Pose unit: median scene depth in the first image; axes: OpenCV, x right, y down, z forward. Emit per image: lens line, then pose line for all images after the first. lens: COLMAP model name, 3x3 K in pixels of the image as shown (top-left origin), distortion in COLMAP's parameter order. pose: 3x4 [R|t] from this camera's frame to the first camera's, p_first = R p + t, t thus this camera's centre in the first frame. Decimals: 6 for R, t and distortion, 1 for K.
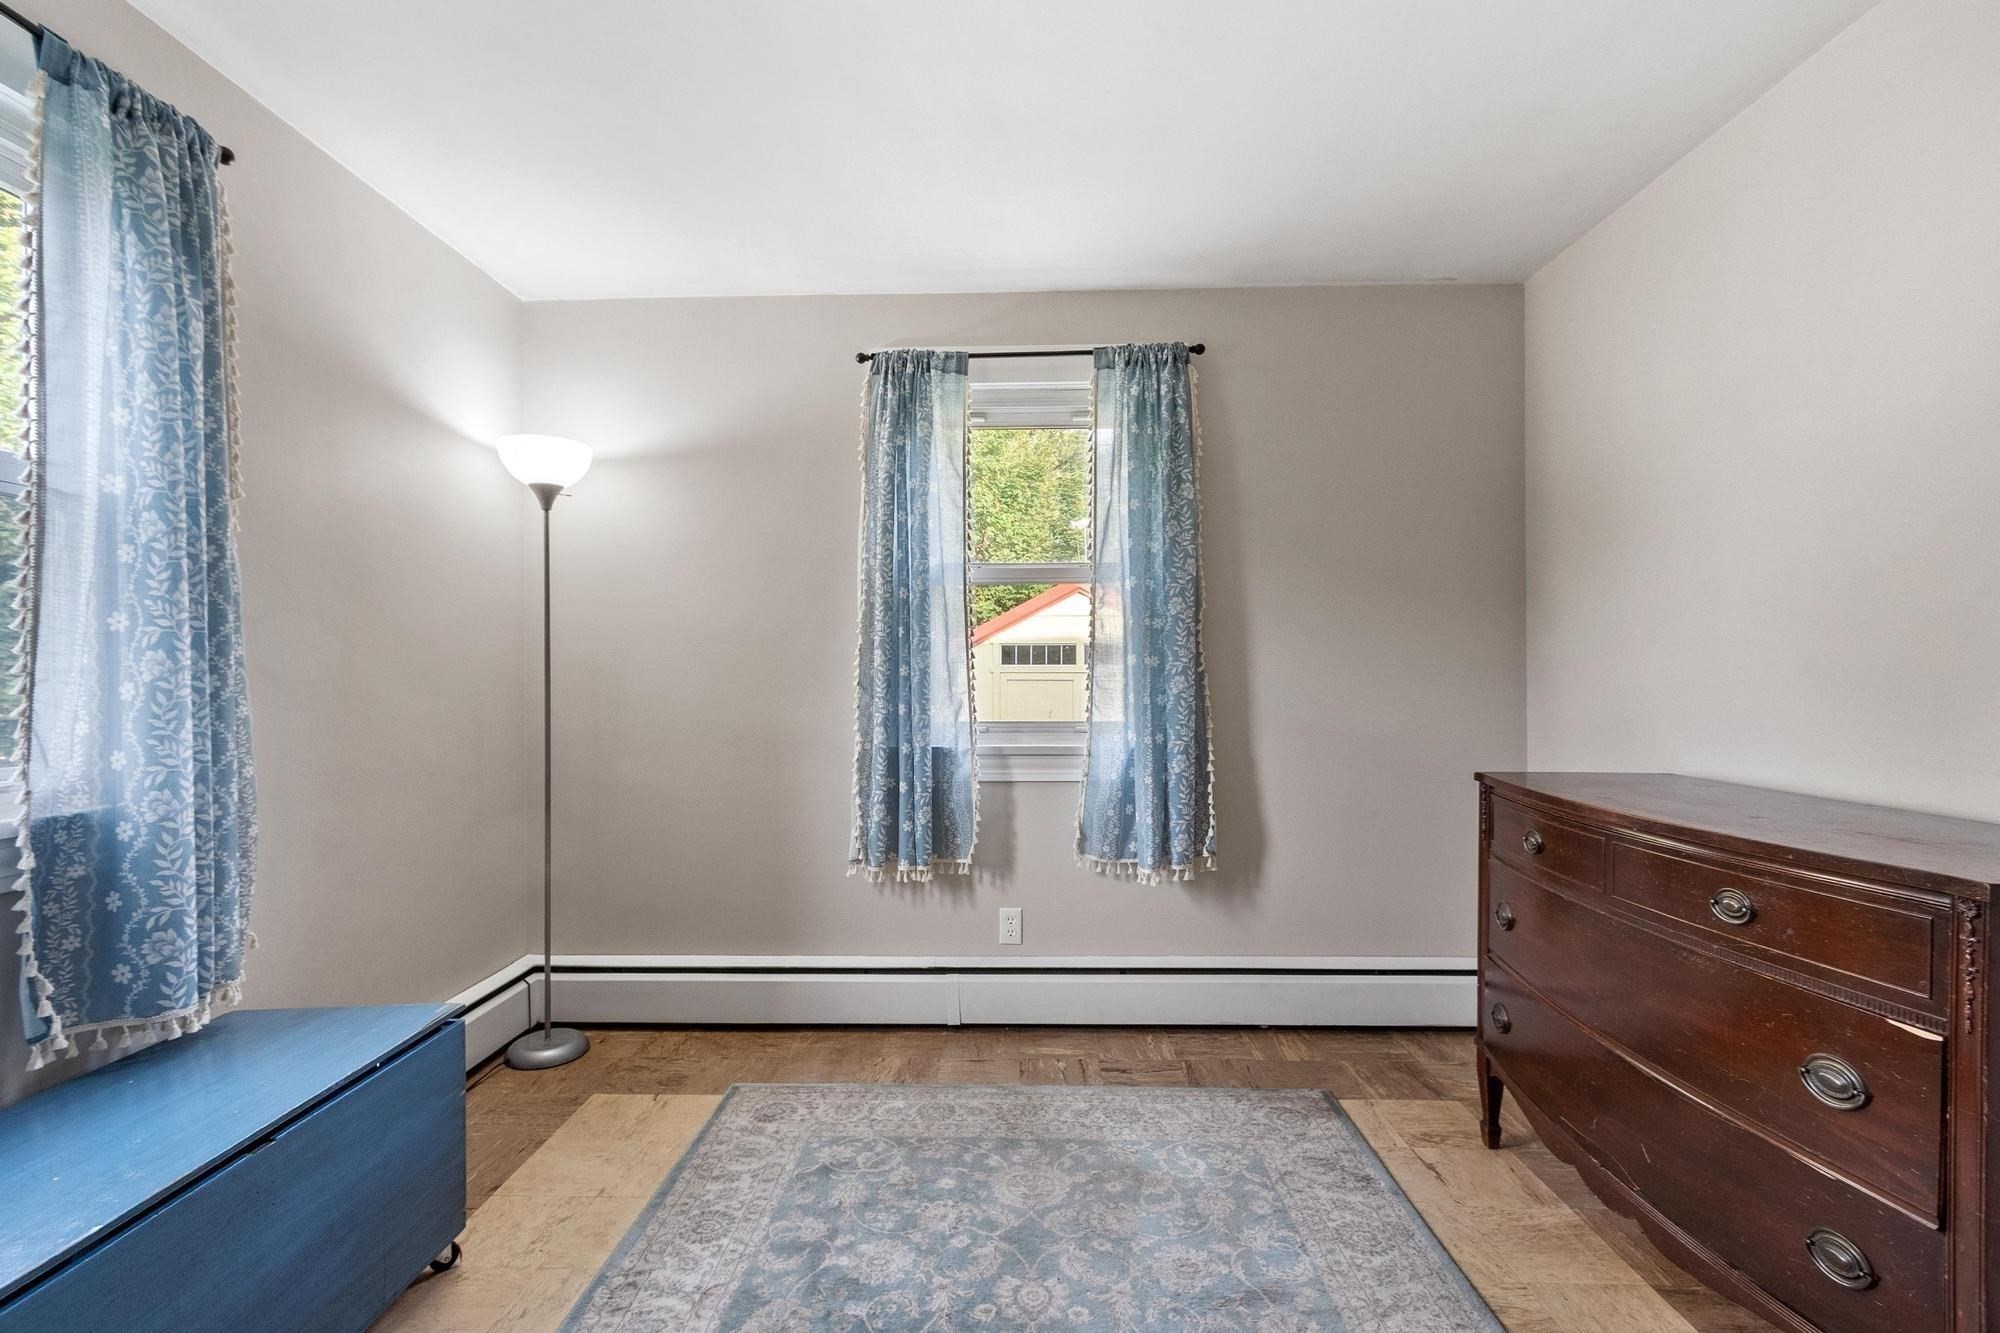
lens RADIAL K [[885.5, 0, 1000.7], [0, 885.5, 675.0], [0, 0, 1]] dist [-0.001191, -0.000852]
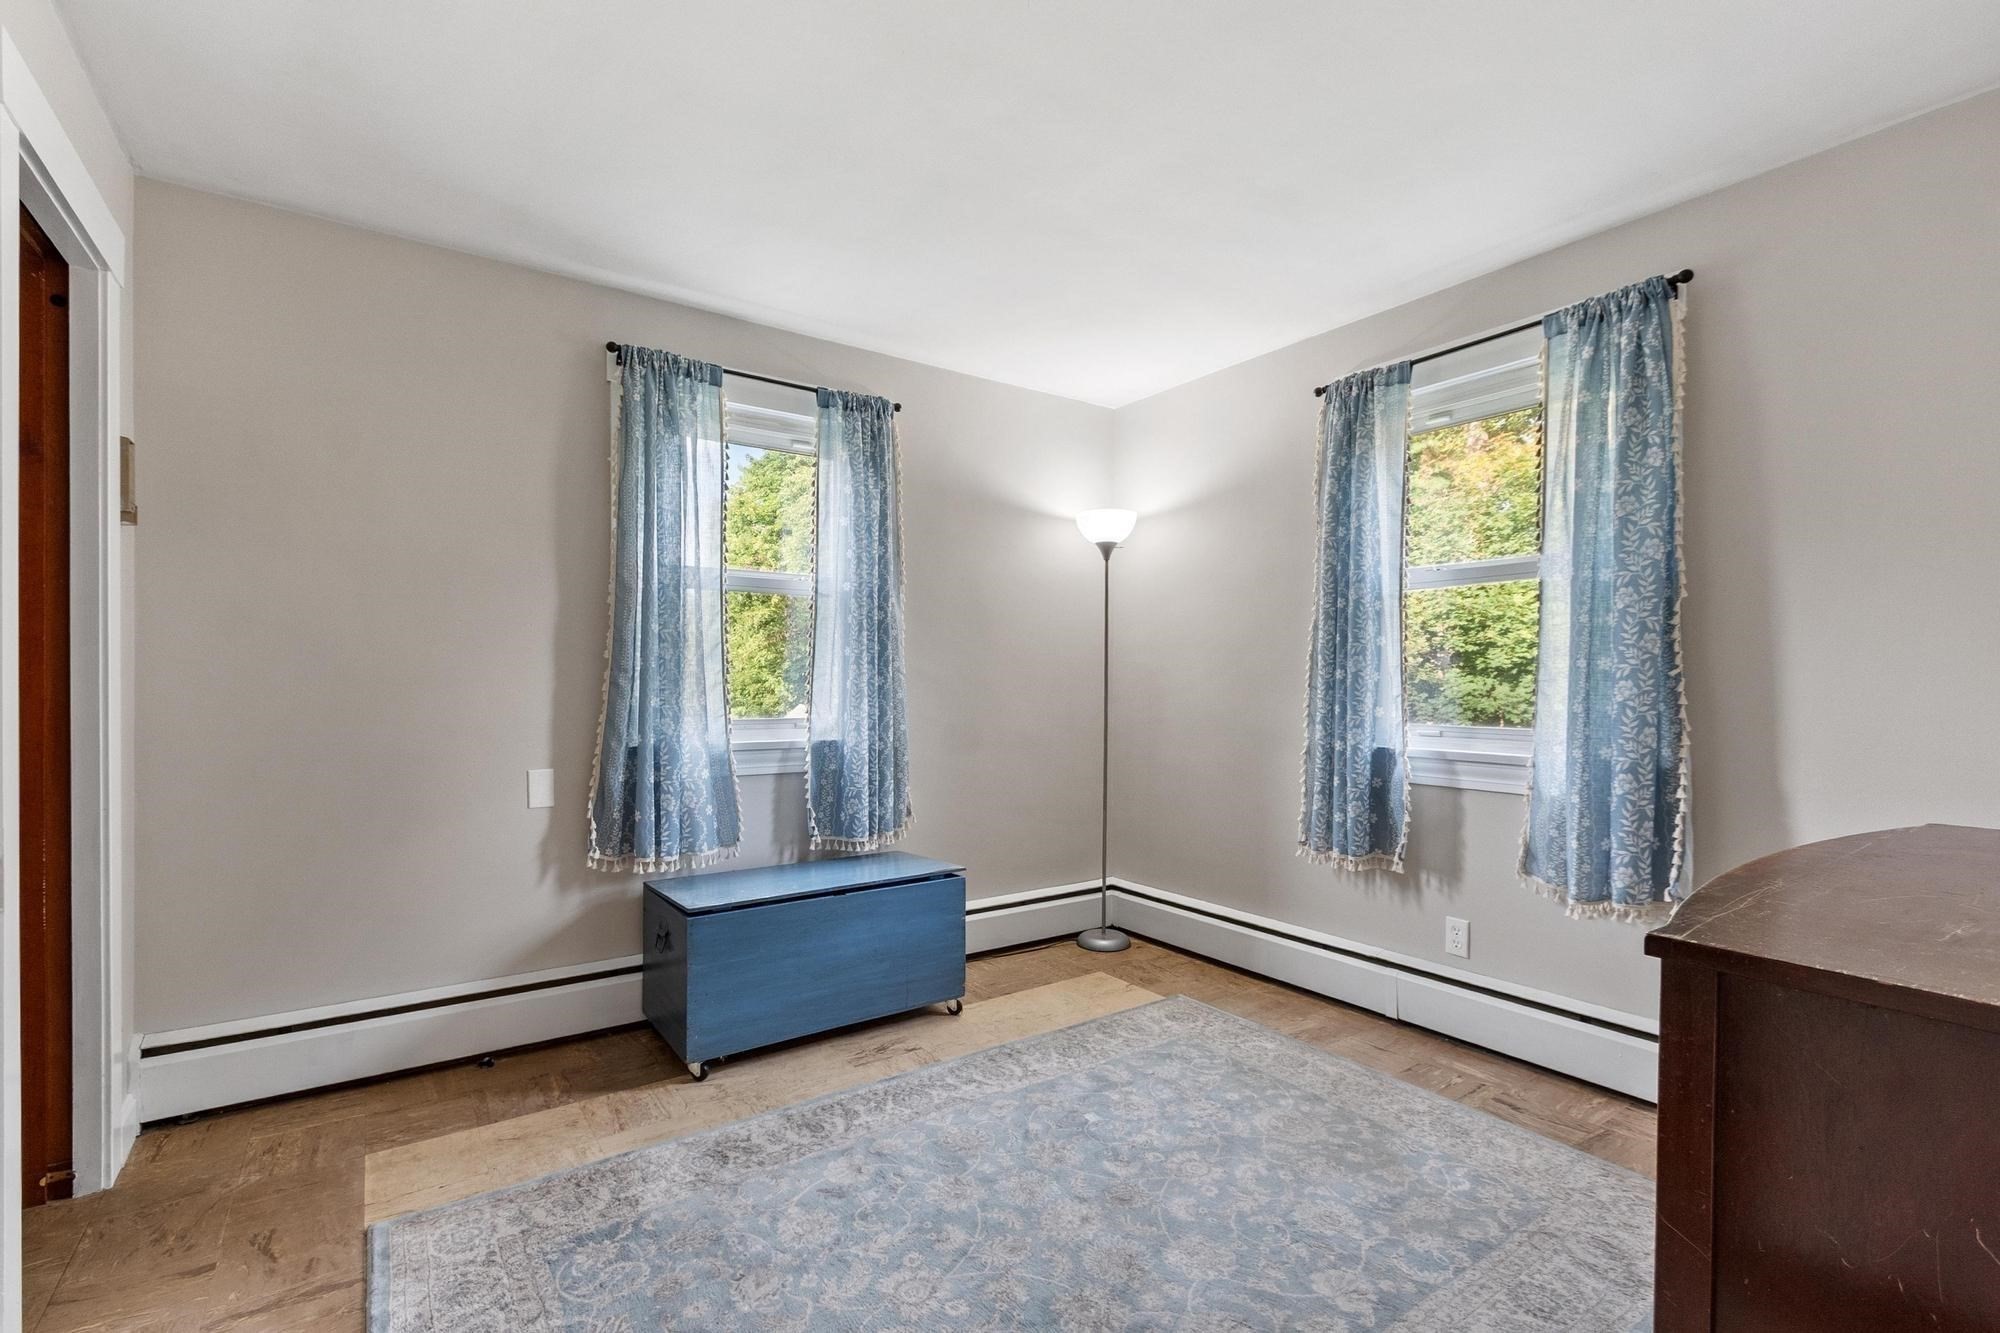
lens RADIAL K [[885.5, 0, 974.1], [0, 885.5, 685.2], [0, 0, 1]] dist [-0.001191, -0.000852]
pose [[0.586053, 0.010268, -0.810208, 0.523097], [-0.003329, 0.999942, 0.010265, -0.001287], [0.810266, -0.003319, 0.586053, 0.001161]]
